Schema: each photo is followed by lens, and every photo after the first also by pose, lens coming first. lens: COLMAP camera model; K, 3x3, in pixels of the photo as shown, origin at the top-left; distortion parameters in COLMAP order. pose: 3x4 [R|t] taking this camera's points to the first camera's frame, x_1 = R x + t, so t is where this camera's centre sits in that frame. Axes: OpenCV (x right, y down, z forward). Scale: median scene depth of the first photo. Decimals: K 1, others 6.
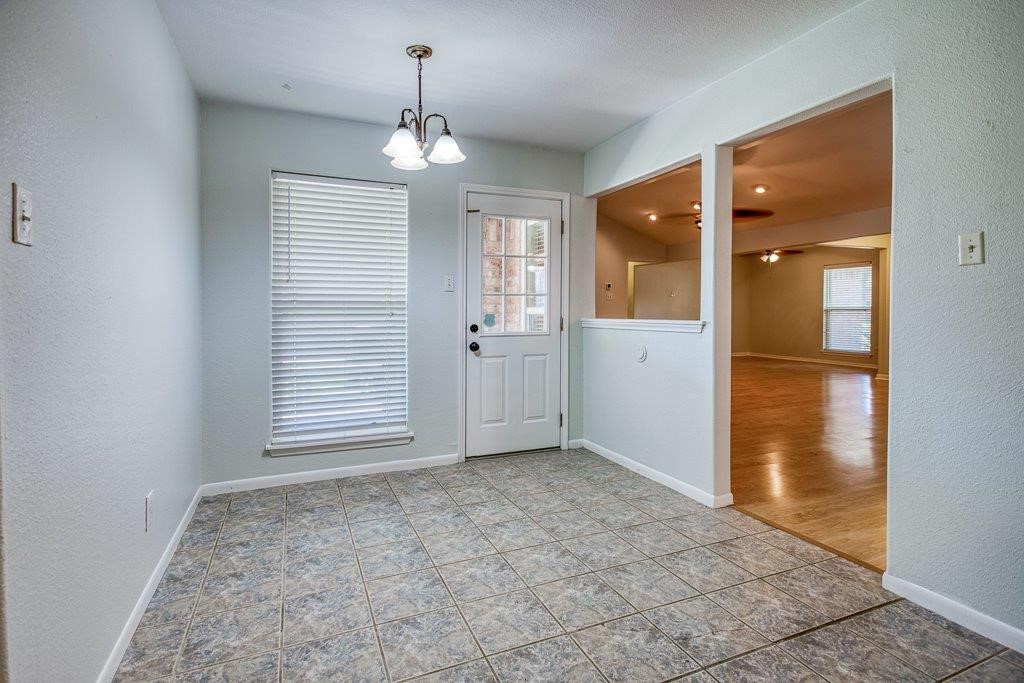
lens RADIAL K [[488.8, 0, 503.4], [0, 488.8, 318.4], [0, 0, 1]] dist [0.001369, 0.000020]
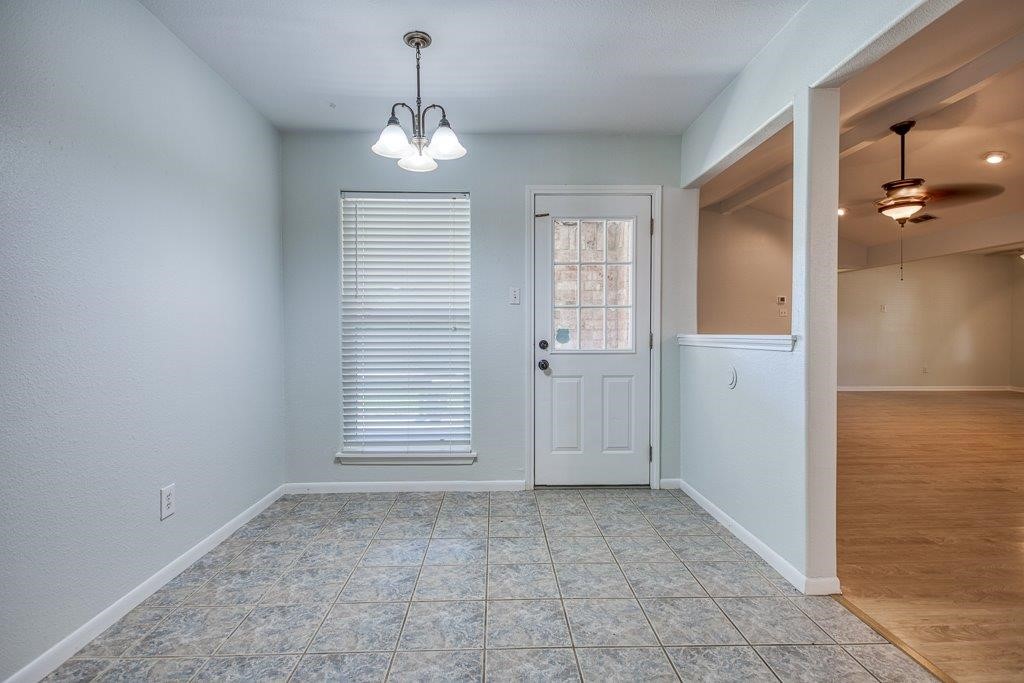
lens RADIAL K [[499.2, 0, 464.7], [0, 499.2, 340.8], [0, 0, 1]] dist [0.002125, -0.001099]
pose [[0.934898, 0.008710, -0.354809, 0.153401], [-0.006234, 0.999948, 0.008120, 0.007691], [0.354861, -0.005379, 0.934904, 0.092923]]
